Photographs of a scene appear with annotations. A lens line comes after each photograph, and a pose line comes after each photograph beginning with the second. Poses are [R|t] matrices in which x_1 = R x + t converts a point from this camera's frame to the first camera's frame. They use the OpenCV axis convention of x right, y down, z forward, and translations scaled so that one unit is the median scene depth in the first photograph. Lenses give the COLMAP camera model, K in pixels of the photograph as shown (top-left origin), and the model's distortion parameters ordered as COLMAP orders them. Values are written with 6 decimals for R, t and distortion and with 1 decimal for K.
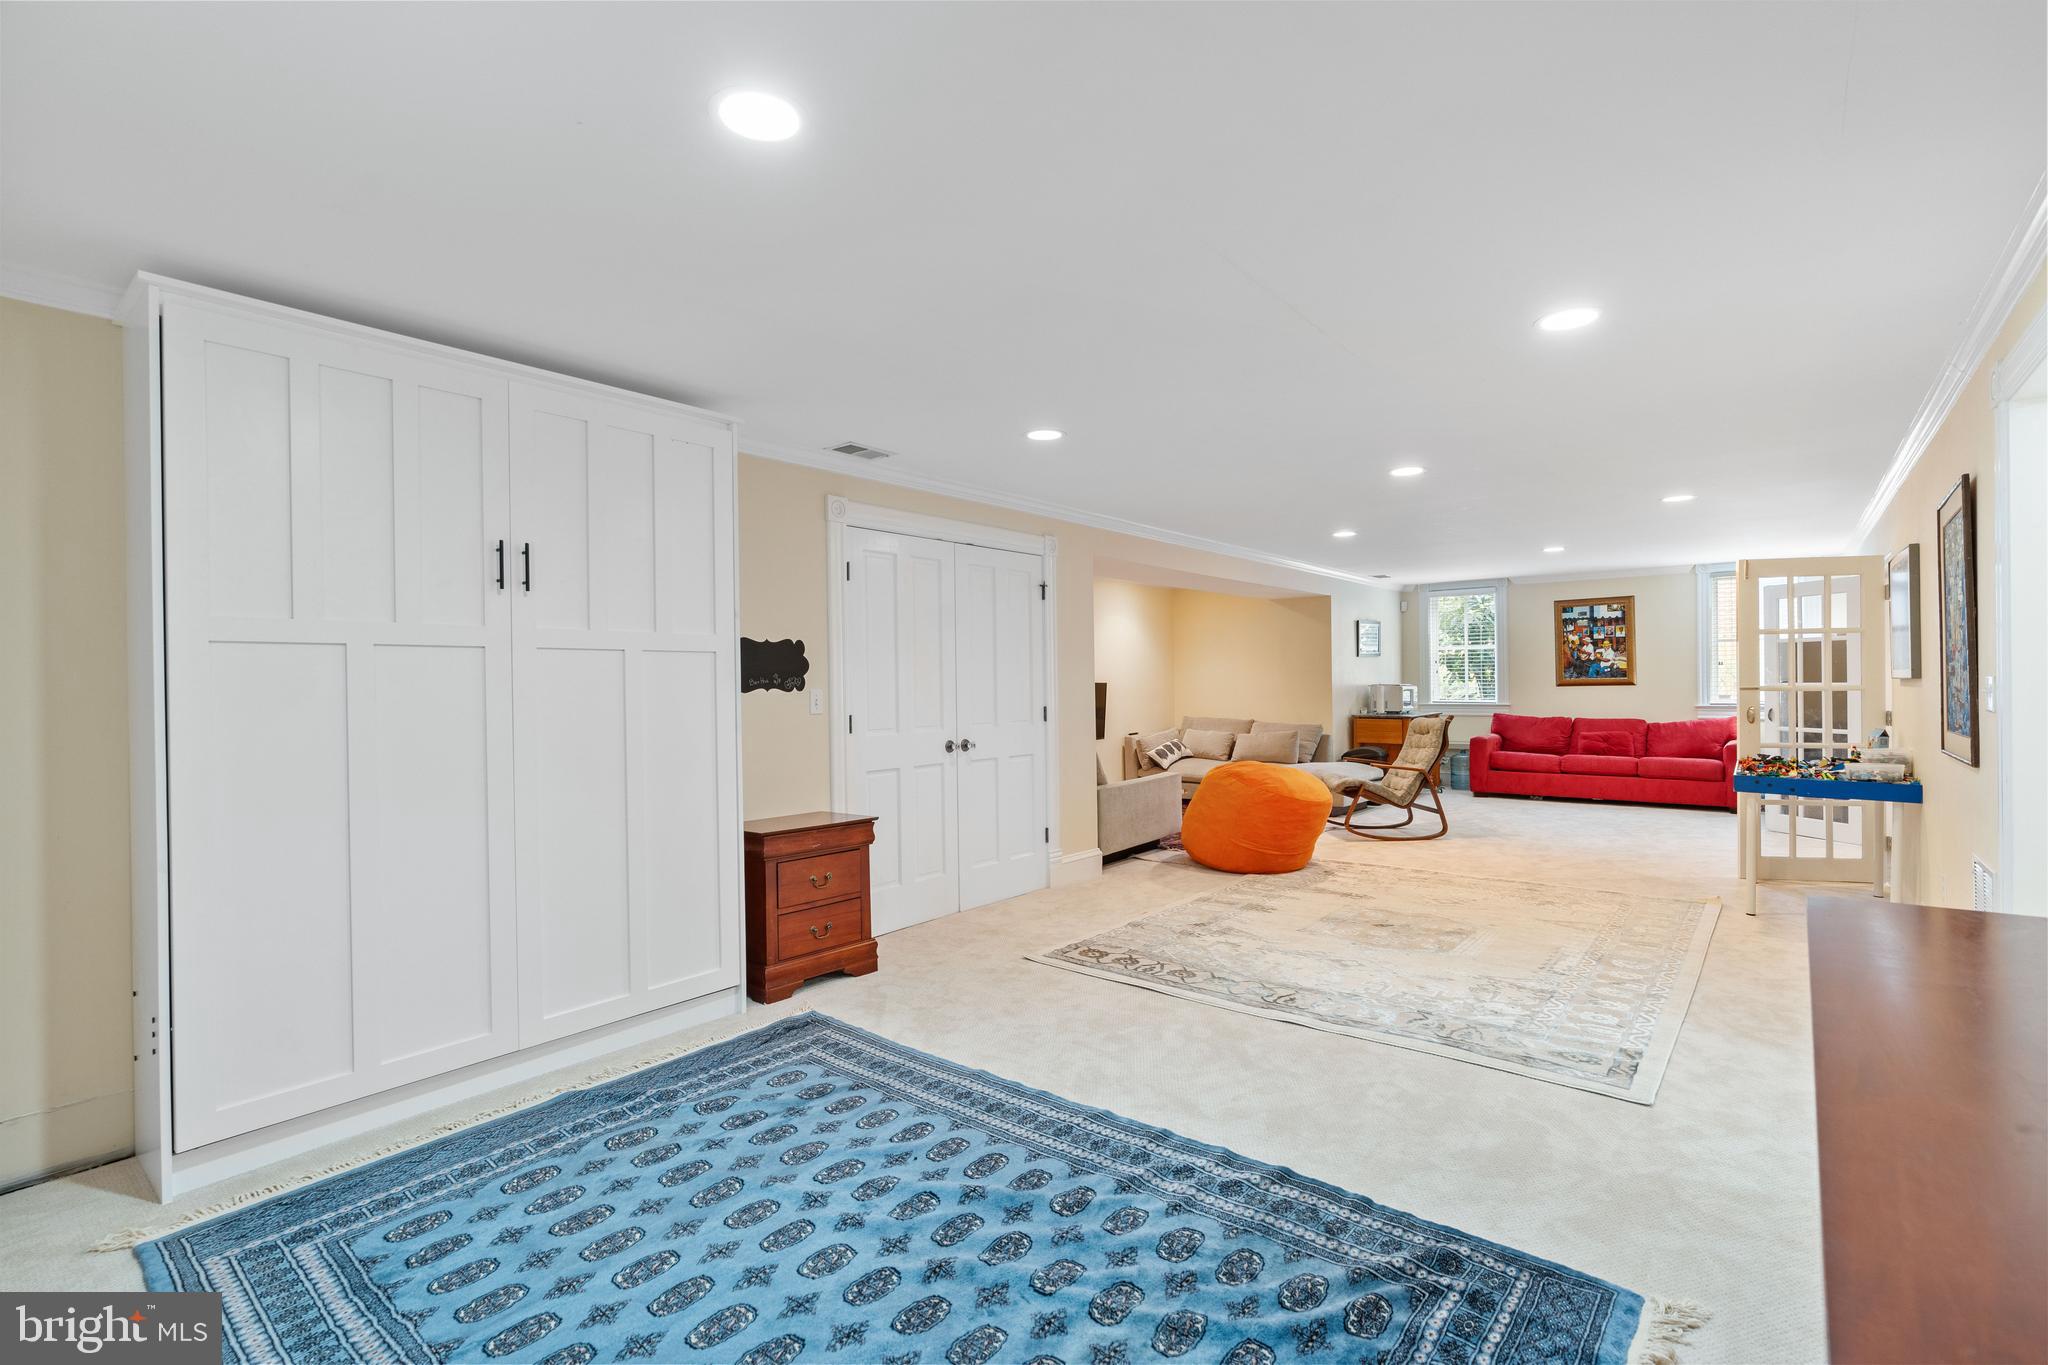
lens RADIAL K [[935.3, 0, 1027.8], [0, 935.3, 693.8], [0, 0, 1]] dist [-0.010401, 0.002670]
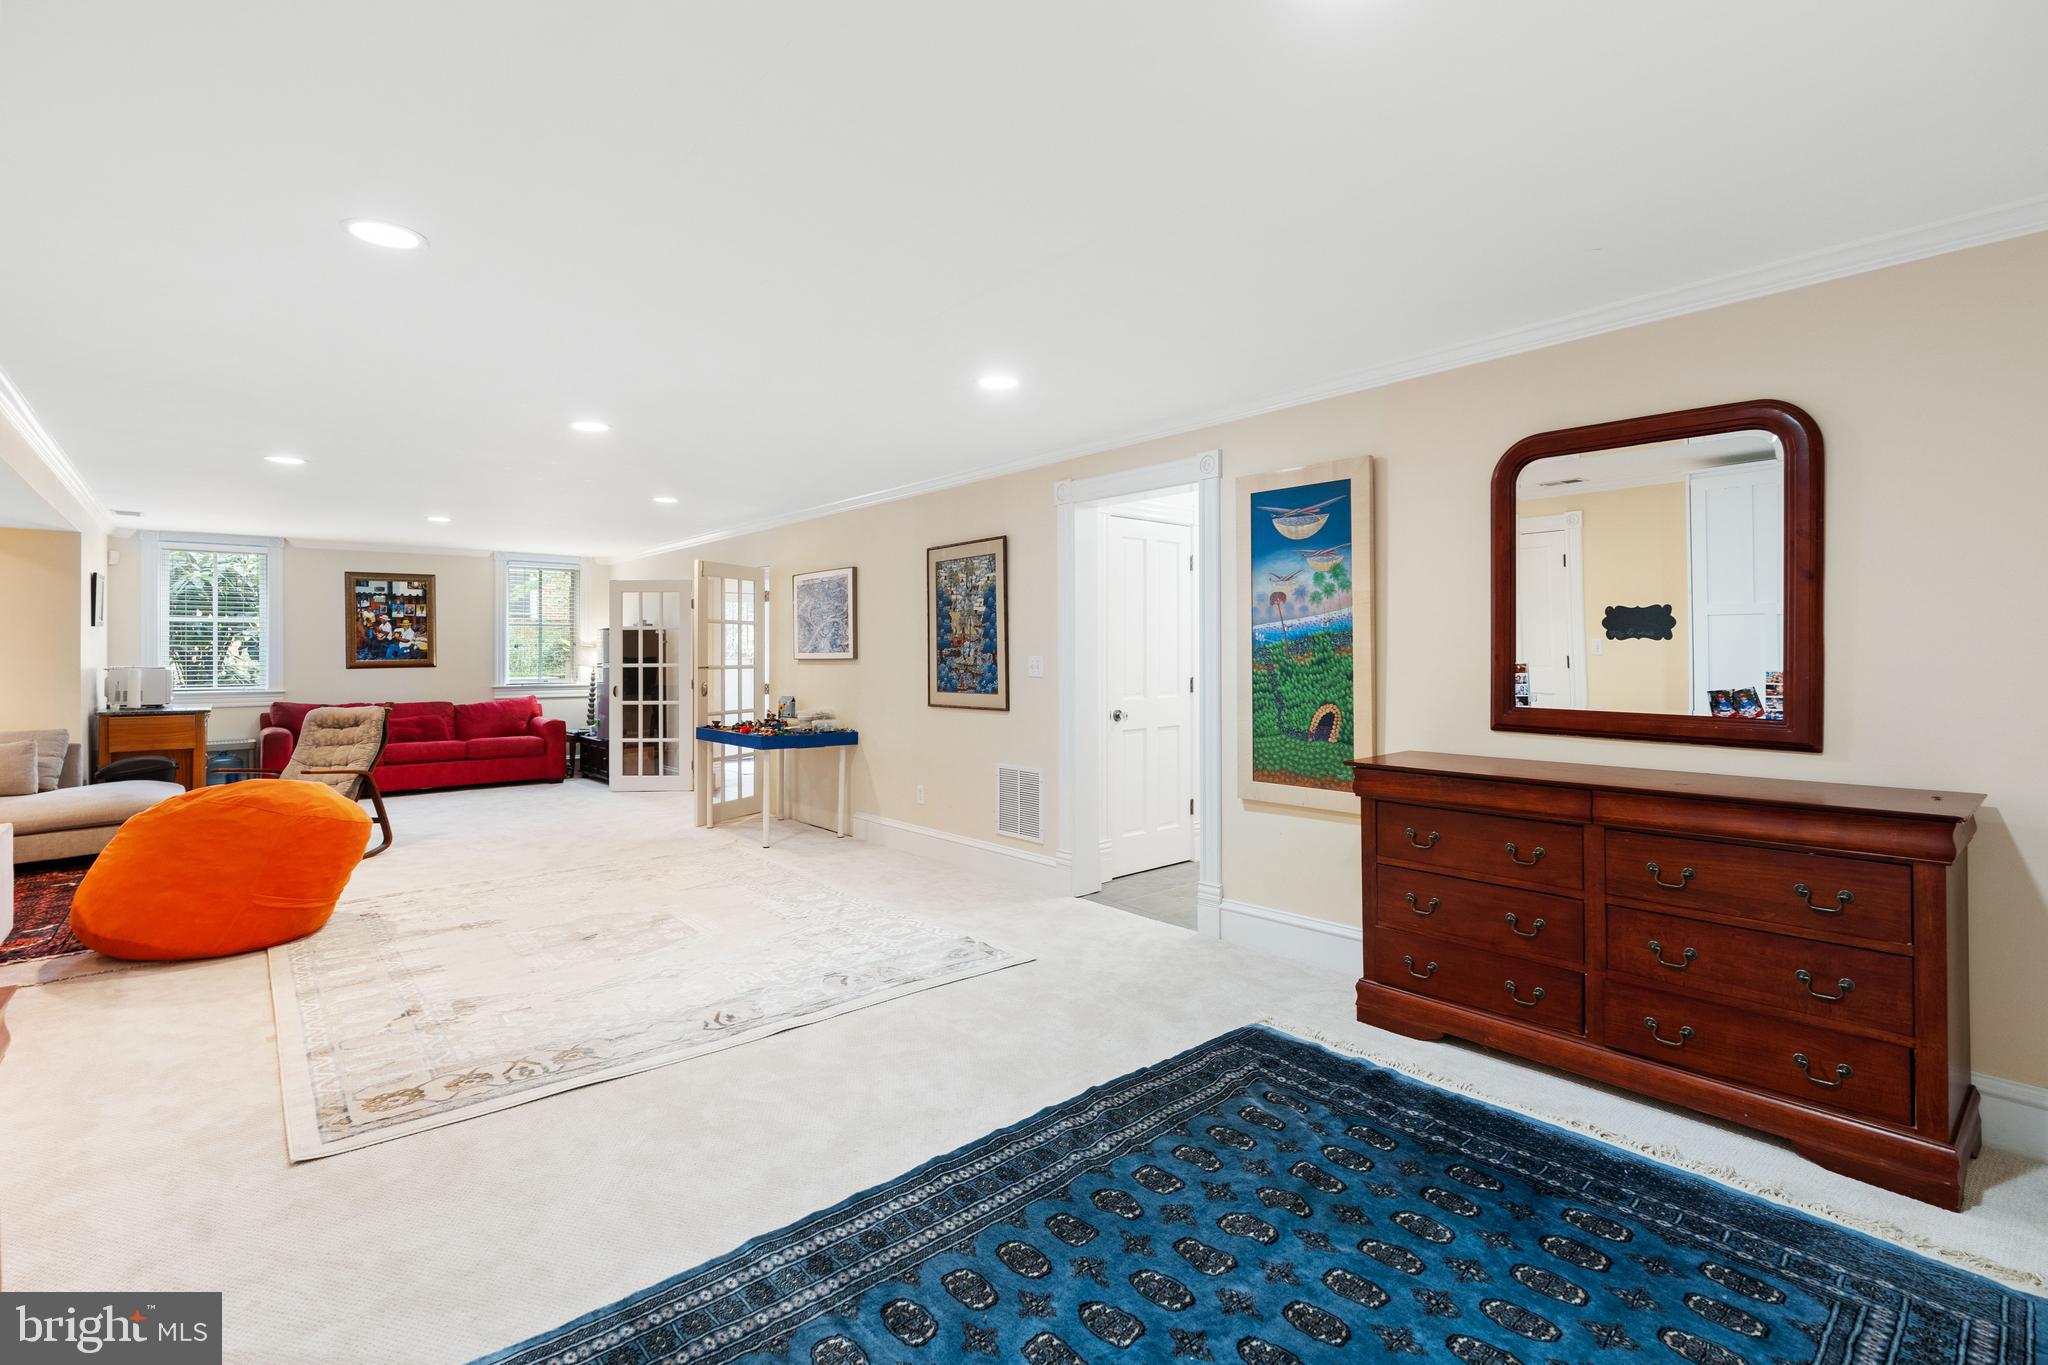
lens RADIAL K [[935.3, 0, 1068.4], [0, 935.3, 631.0], [0, 0, 1]] dist [-0.010401, 0.002670]
pose [[0.159715, 0.035688, 0.986518, -0.209210], [0.017609, 0.999084, -0.038994, 0.002497], [-0.987006, 0.023600, 0.158941, 0.209272]]
